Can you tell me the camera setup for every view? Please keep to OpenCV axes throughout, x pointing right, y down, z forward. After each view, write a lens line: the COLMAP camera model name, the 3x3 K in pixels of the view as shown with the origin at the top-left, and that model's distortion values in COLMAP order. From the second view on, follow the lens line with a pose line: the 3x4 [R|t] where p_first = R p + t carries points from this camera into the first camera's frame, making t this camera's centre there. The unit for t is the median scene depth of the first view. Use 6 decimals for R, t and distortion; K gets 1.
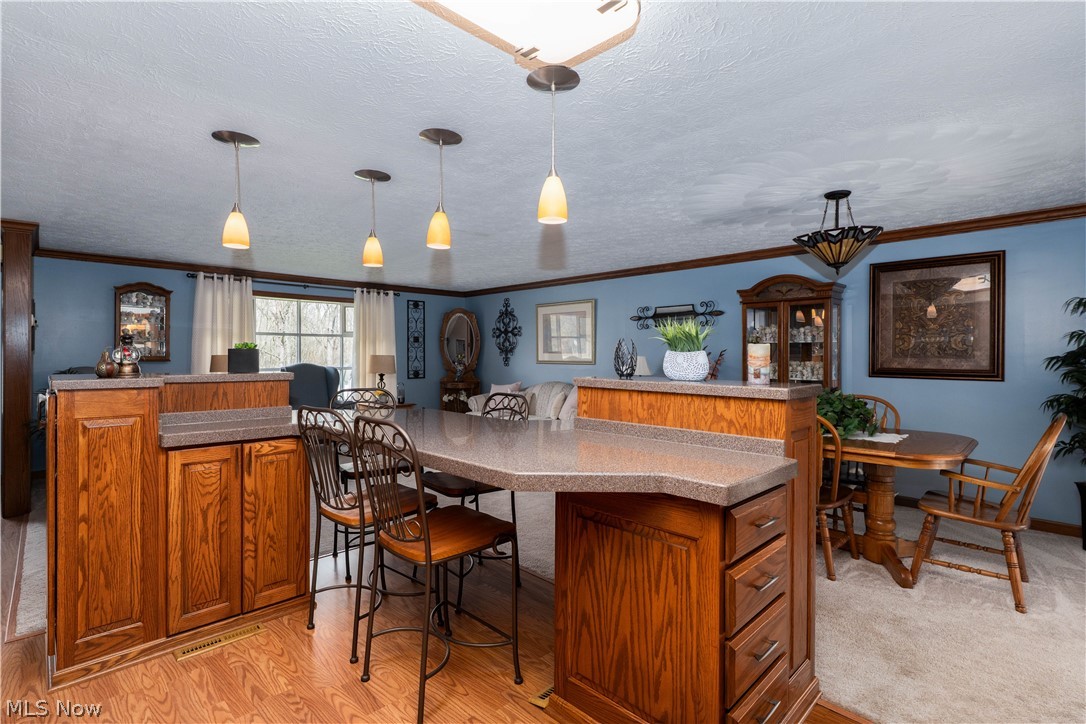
lens RADIAL K [[515.4, 0, 545.4], [0, 515.4, 357.0], [0, 0, 1]] dist [-0.000562, -0.000038]
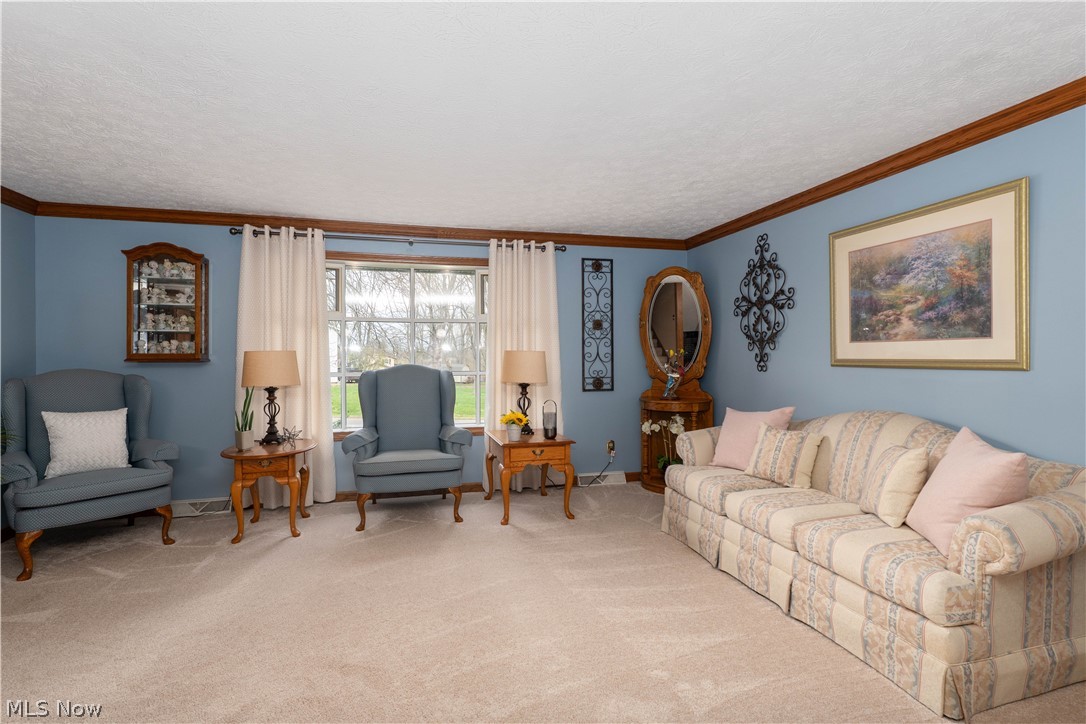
lens RADIAL K [[515.4, 0, 545.4], [0, 515.4, 357.0], [0, 0, 1]] dist [-0.000562, -0.000038]
pose [[0.867915, -0.003897, -0.496698, -0.010601], [0.003142, 0.999992, -0.002356, 0.004243], [0.496703, 0.000485, 0.867920, 0.476777]]
